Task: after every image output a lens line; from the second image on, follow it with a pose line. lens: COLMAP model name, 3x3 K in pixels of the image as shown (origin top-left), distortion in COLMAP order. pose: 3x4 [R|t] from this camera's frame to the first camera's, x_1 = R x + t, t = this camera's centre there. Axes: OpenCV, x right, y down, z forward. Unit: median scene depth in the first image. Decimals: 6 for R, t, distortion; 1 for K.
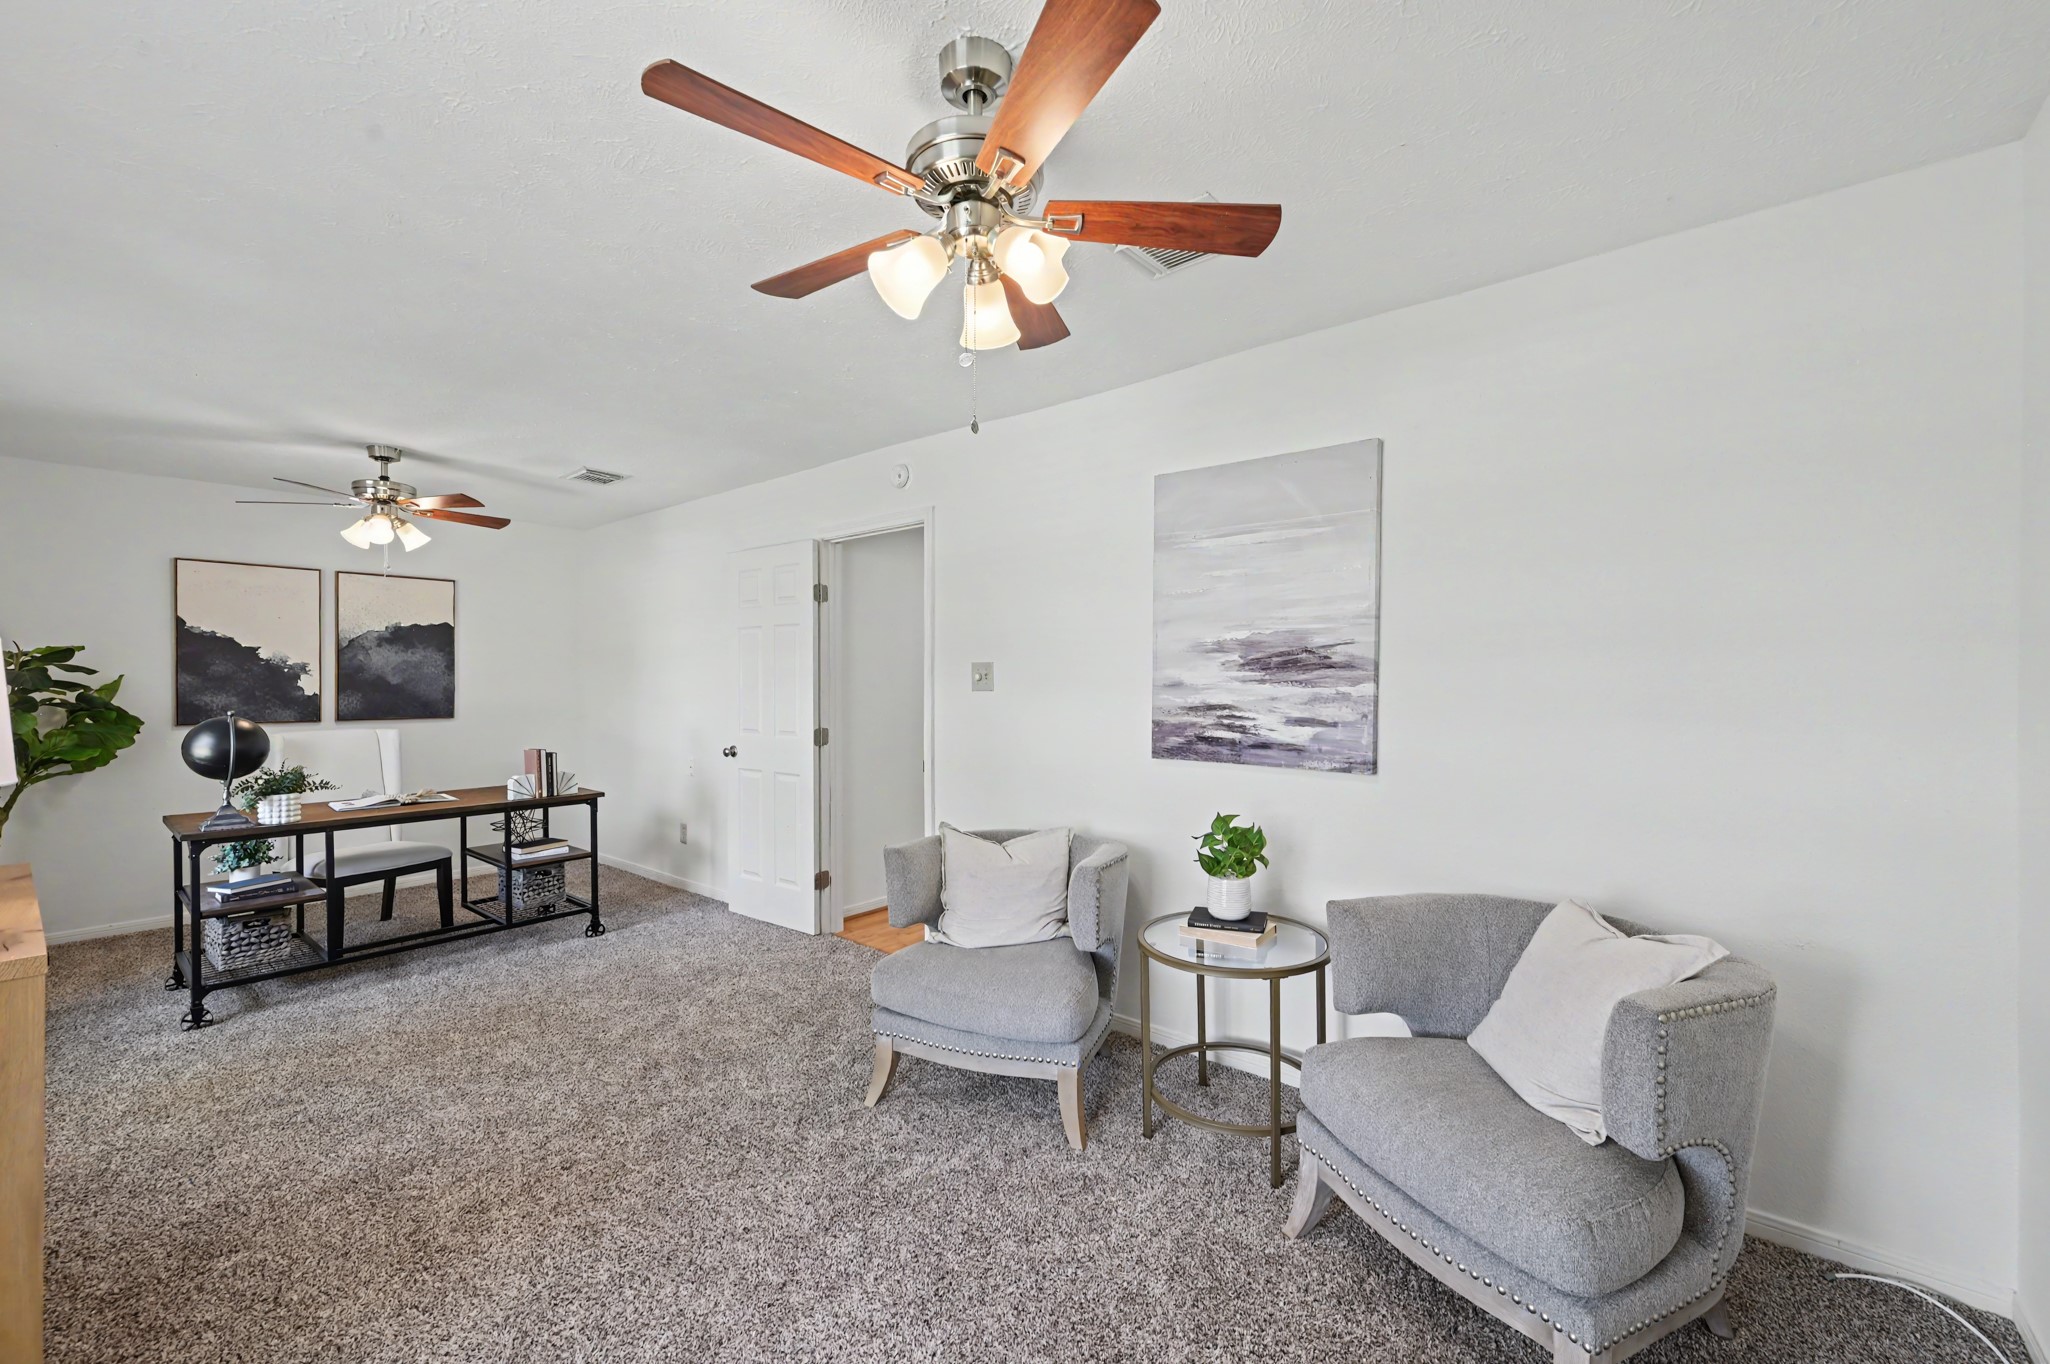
lens RADIAL K [[826.1, 0, 1025.4], [0, 826.1, 683.8], [0, 0, 1]] dist [0.001235, -0.000033]
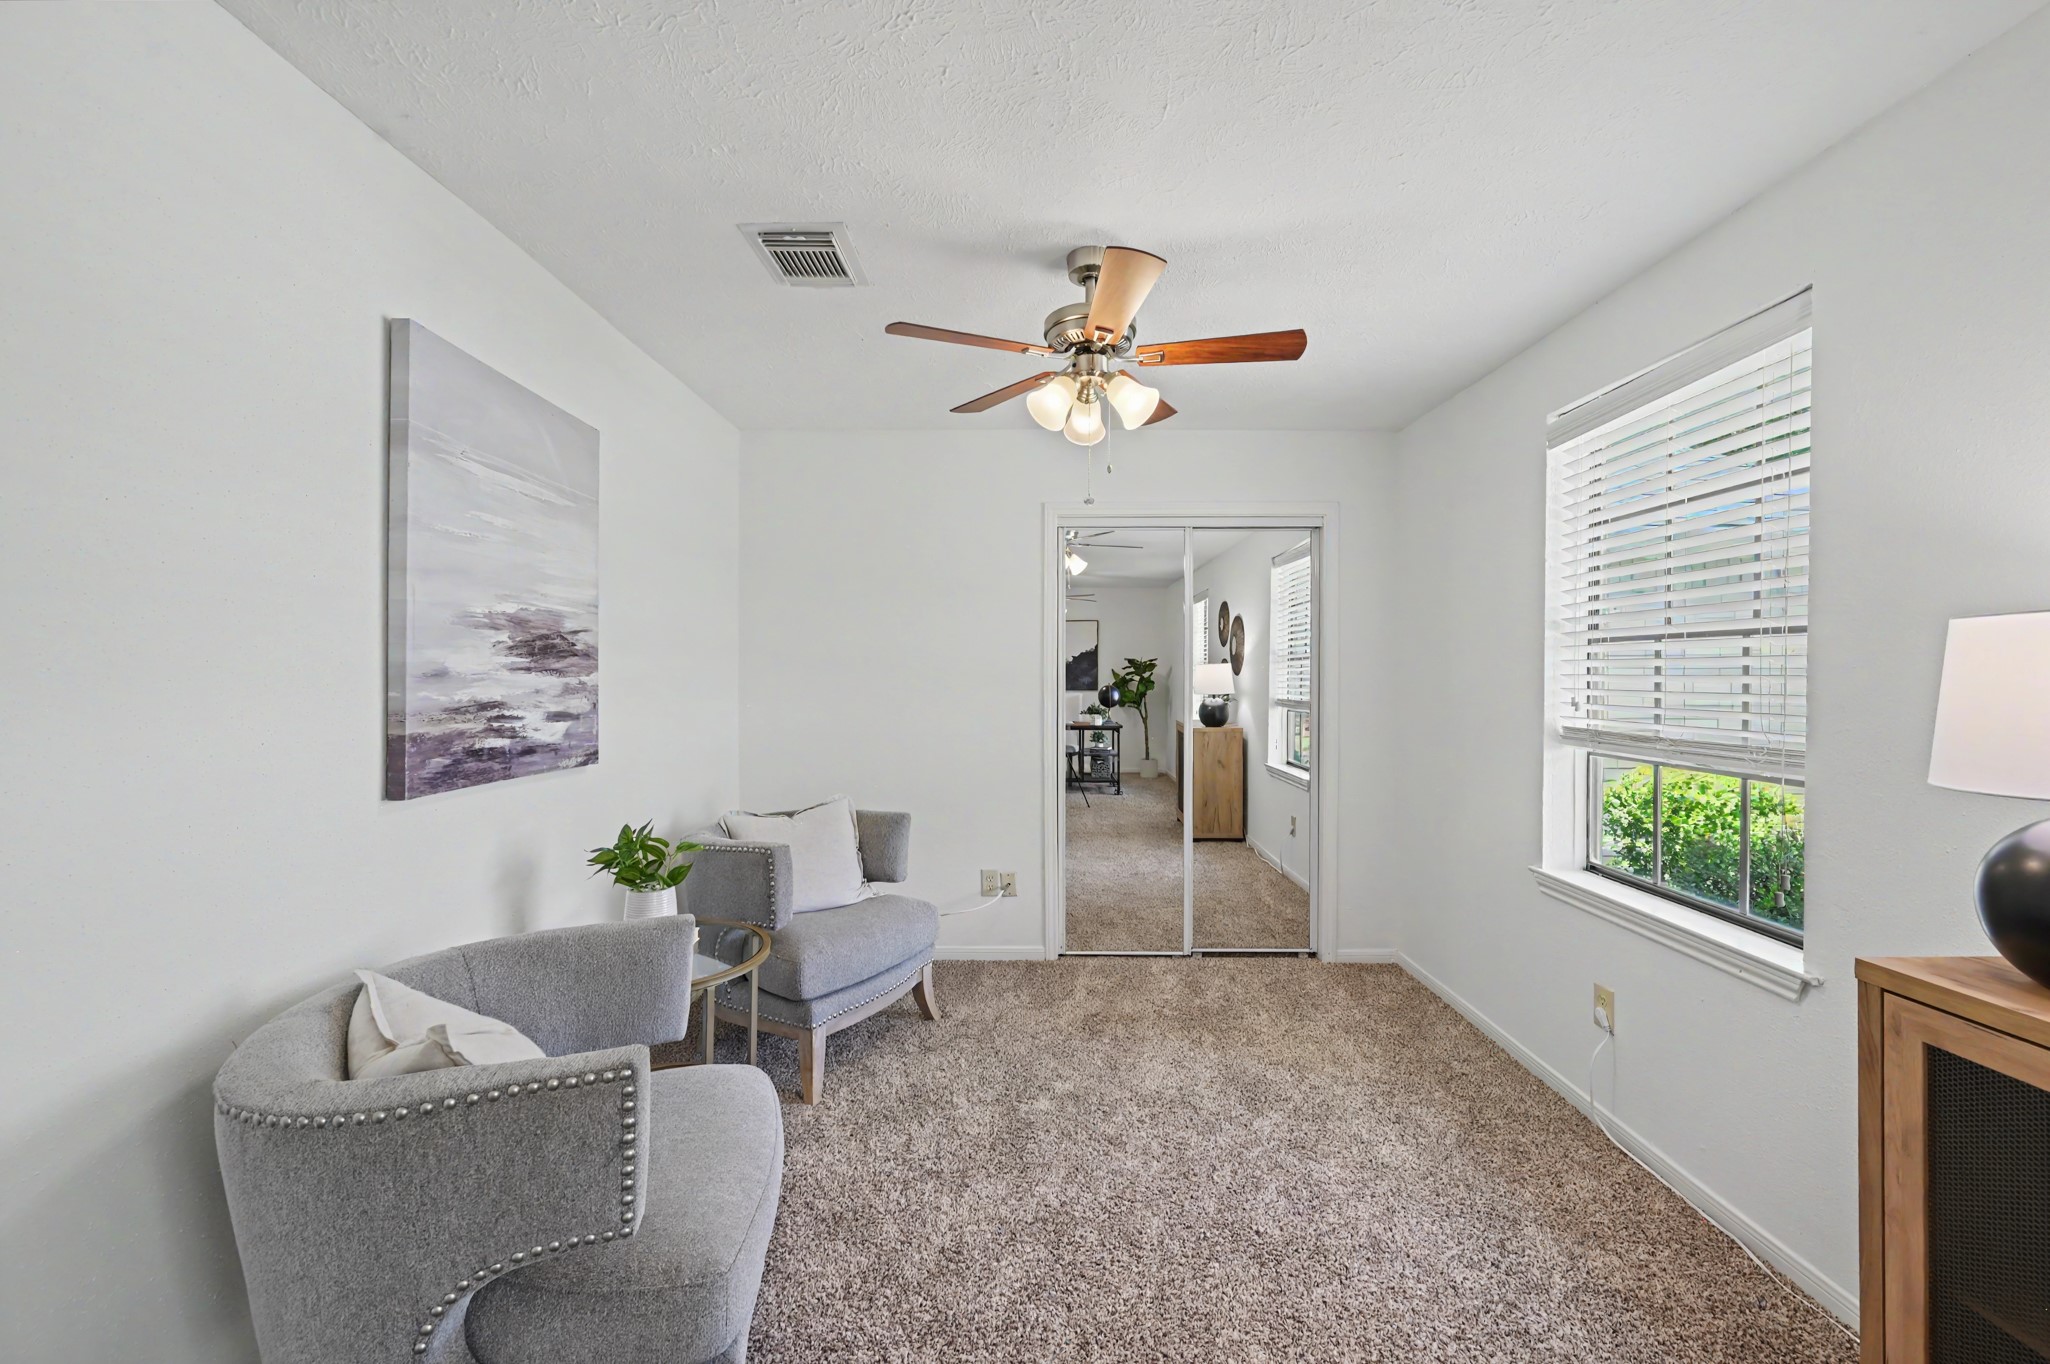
lens RADIAL K [[826.1, 0, 1022.3], [0, 826.1, 677.0], [0, 0, 1]] dist [0.001235, -0.000033]
pose [[-0.626063, -0.006154, 0.779748, -0.619580], [-0.006415, 0.999976, 0.002741, -0.001384], [-0.779746, -0.003286, -0.626087, 1.104243]]
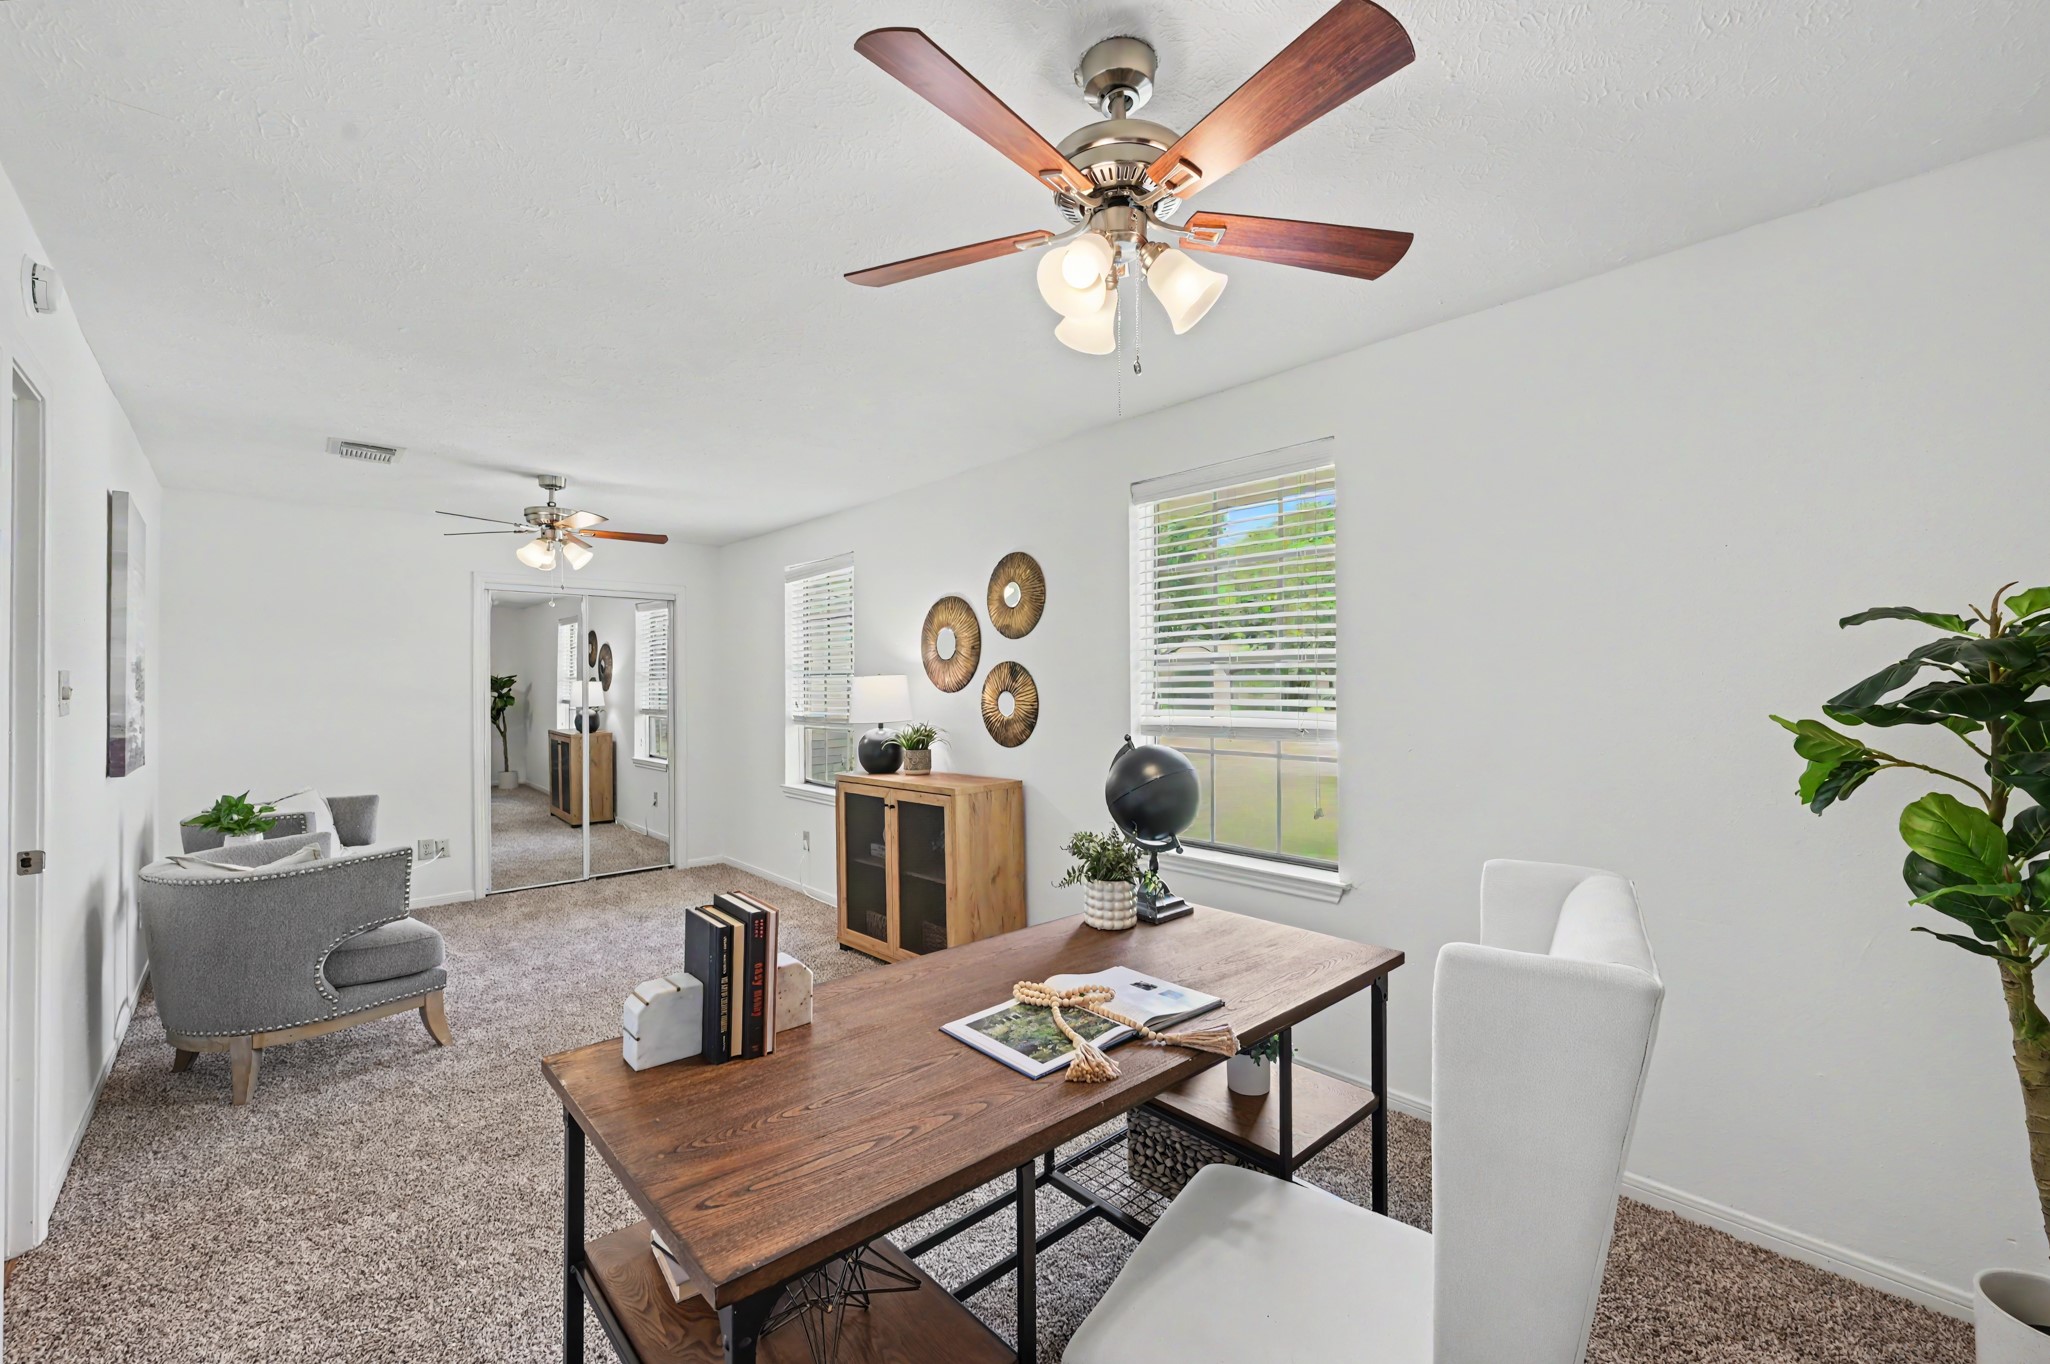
lens RADIAL K [[826.1, 0, 1021.5], [0, 826.1, 682.9], [0, 0, 1]] dist [0.001235, -0.000033]
pose [[-0.989089, 0.005579, 0.147211, -1.140218], [0.004941, 0.999977, -0.004695, -0.013325], [-0.147234, -0.003916, -0.989094, 1.972906]]
